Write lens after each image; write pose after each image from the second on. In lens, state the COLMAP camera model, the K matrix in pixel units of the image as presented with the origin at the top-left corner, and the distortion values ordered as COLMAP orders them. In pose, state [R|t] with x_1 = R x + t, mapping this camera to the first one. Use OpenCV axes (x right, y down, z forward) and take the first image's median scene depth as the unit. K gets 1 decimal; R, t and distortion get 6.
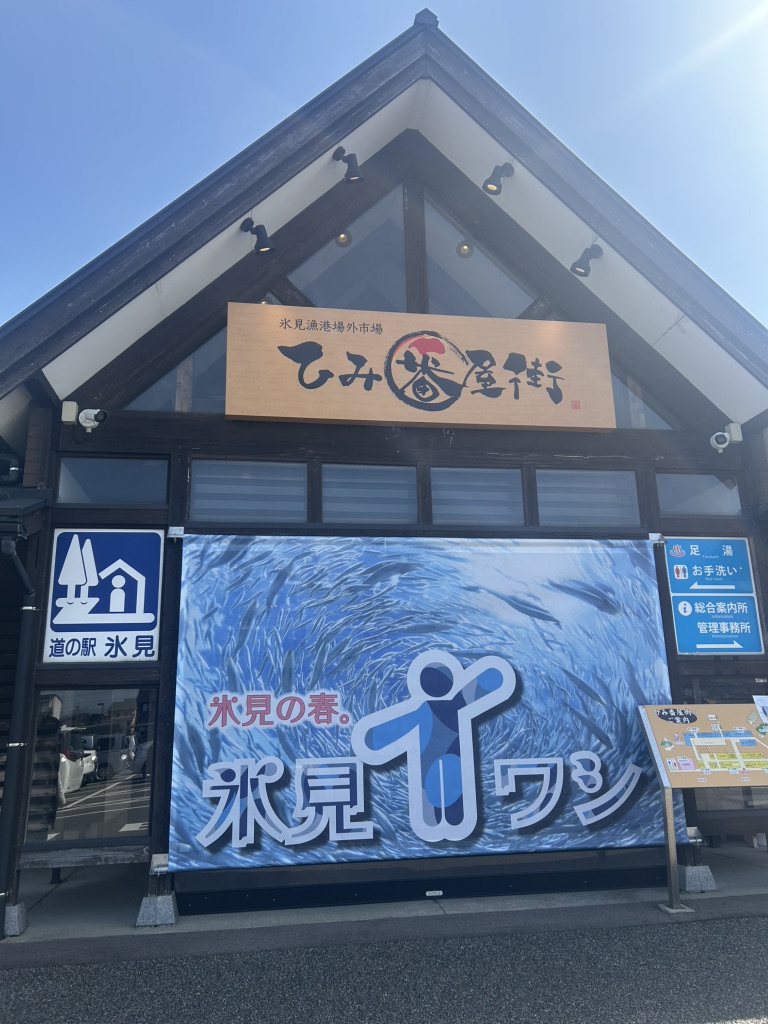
lens RADIAL K [[752.9, 0, 384.4], [0, 752.9, 519.4], [0, 0, 1]] dist [0.068289, -0.125130]
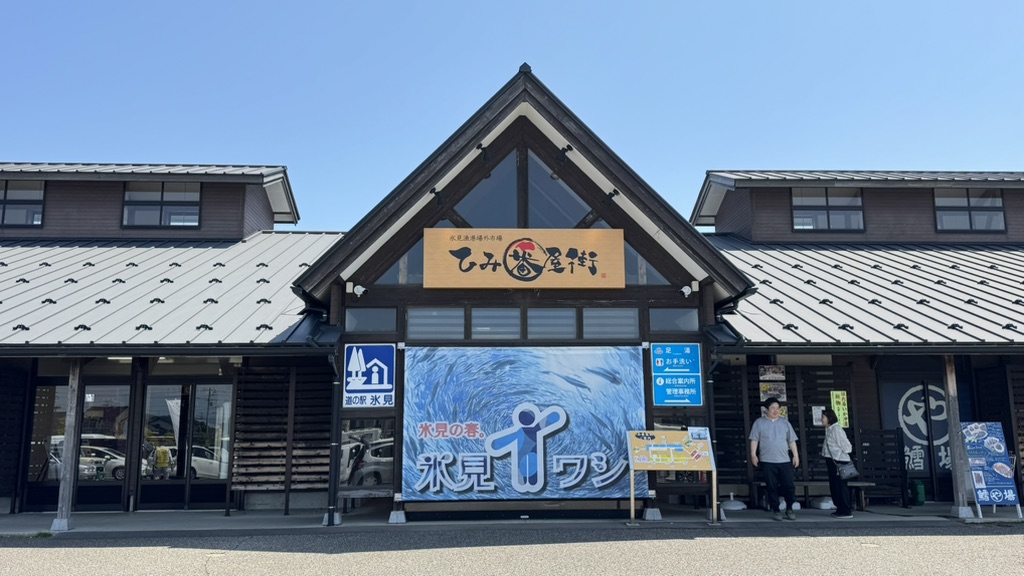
lens RADIAL K [[826.5, 0, 512.0], [0, 826.5, 288.0], [0, 0, 1]] dist [0.145251, -0.261544]
pose [[0.994646, -0.001620, -0.103331, 0.260894], [0.010415, 0.996358, 0.084632, -0.327014], [0.102818, -0.085255, 0.991040, -1.203519]]
